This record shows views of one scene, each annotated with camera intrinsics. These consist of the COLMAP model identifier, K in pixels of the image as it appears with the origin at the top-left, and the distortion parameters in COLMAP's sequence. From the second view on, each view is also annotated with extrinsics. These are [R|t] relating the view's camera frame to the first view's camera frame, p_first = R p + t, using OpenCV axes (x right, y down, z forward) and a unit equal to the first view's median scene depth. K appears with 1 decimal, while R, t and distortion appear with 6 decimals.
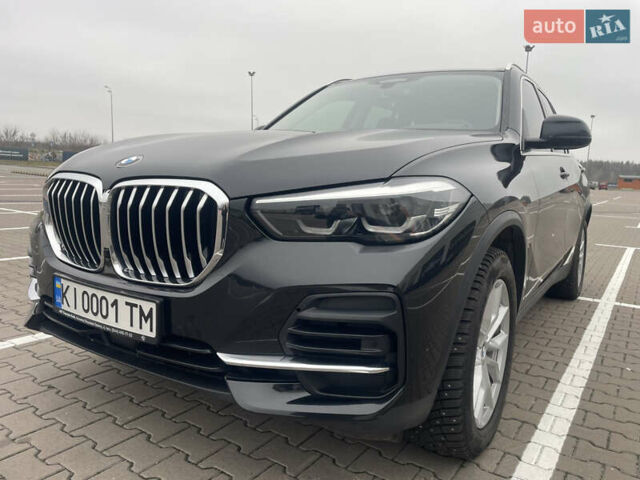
lens RADIAL K [[490.1, 0, 321.6], [0, 490.1, 235.4], [0, 0, 1]] dist [0.081594, -0.096965]
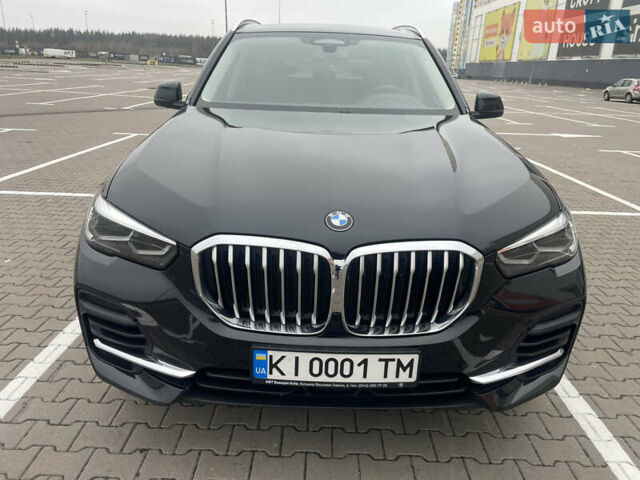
lens RADIAL K [[490.1, 0, 324.5], [0, 490.1, 237.1], [0, 0, 1]] dist [0.081594, -0.096965]
pose [[0.827242, -0.194316, 0.527174, -0.900558], [0.065443, 0.965227, 0.253089, -0.354575], [-0.558022, -0.174866, 0.811193, 0.228593]]
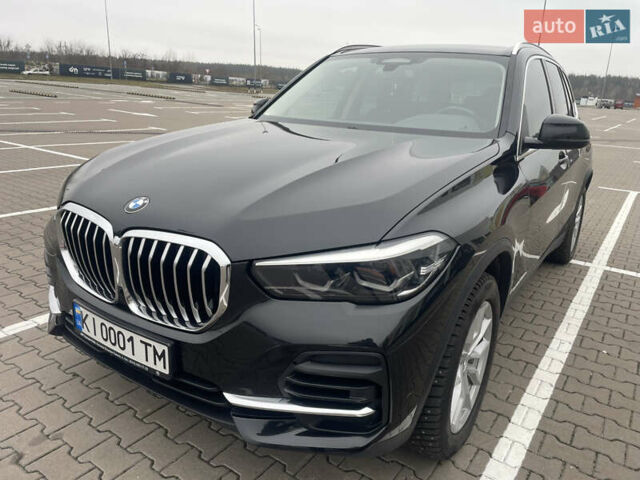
lens RADIAL K [[490.1, 0, 321.9], [0, 490.1, 235.4], [0, 0, 1]] dist [0.081594, -0.096965]
pose [[0.999918, 0.008636, -0.009420, 0.018472], [-0.006943, 0.985950, 0.166899, -0.258183], [0.010729, -0.166820, 0.985929, -0.048597]]
